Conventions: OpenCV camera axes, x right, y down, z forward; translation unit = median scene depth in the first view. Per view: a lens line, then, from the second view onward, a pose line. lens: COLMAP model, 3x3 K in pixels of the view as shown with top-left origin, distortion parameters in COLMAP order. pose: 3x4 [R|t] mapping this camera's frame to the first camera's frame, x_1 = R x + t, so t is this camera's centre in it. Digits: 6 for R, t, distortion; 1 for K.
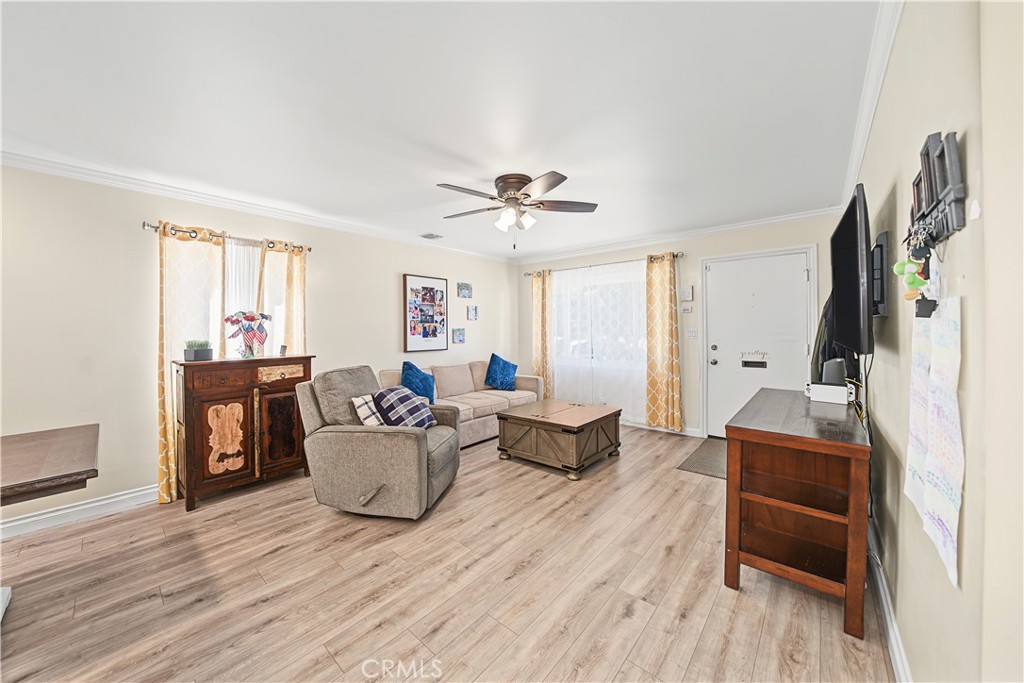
lens RADIAL K [[358.1, 0, 516.8], [0, 358.1, 333.6], [0, 0, 1]] dist [-0.022117, 0.000449]
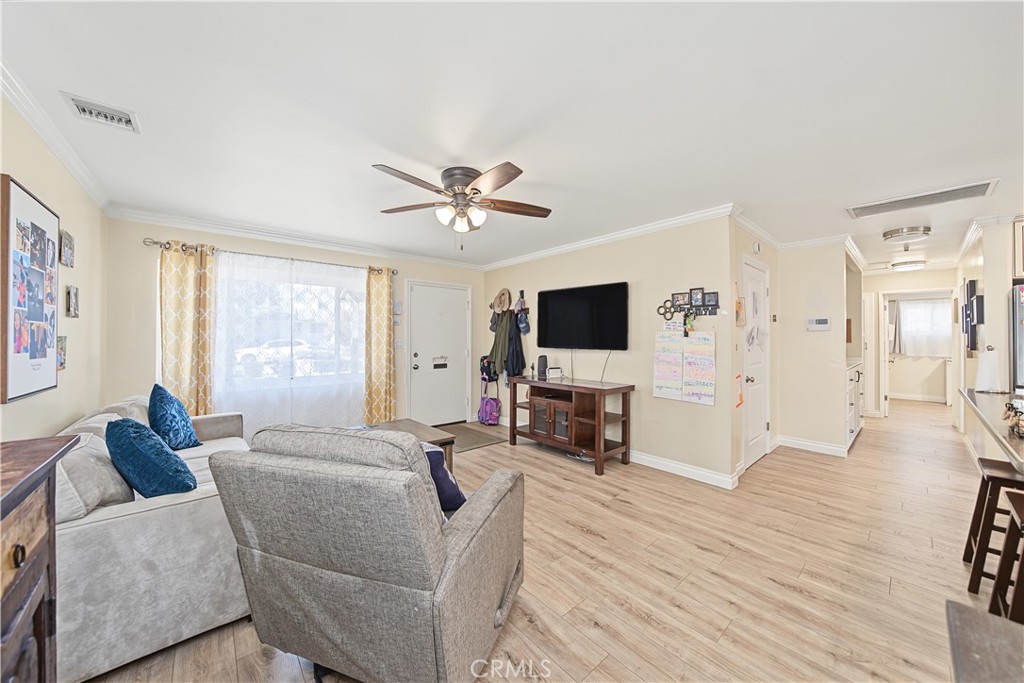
lens RADIAL K [[358.1, 0, 504.1], [0, 358.1, 337.3], [0, 0, 1]] dist [-0.022117, 0.000449]
pose [[0.164882, 0.011281, 0.986249, -0.765971], [0.010004, 0.999864, -0.013109, -0.002994], [-0.986263, 0.012028, 0.164747, 0.653631]]
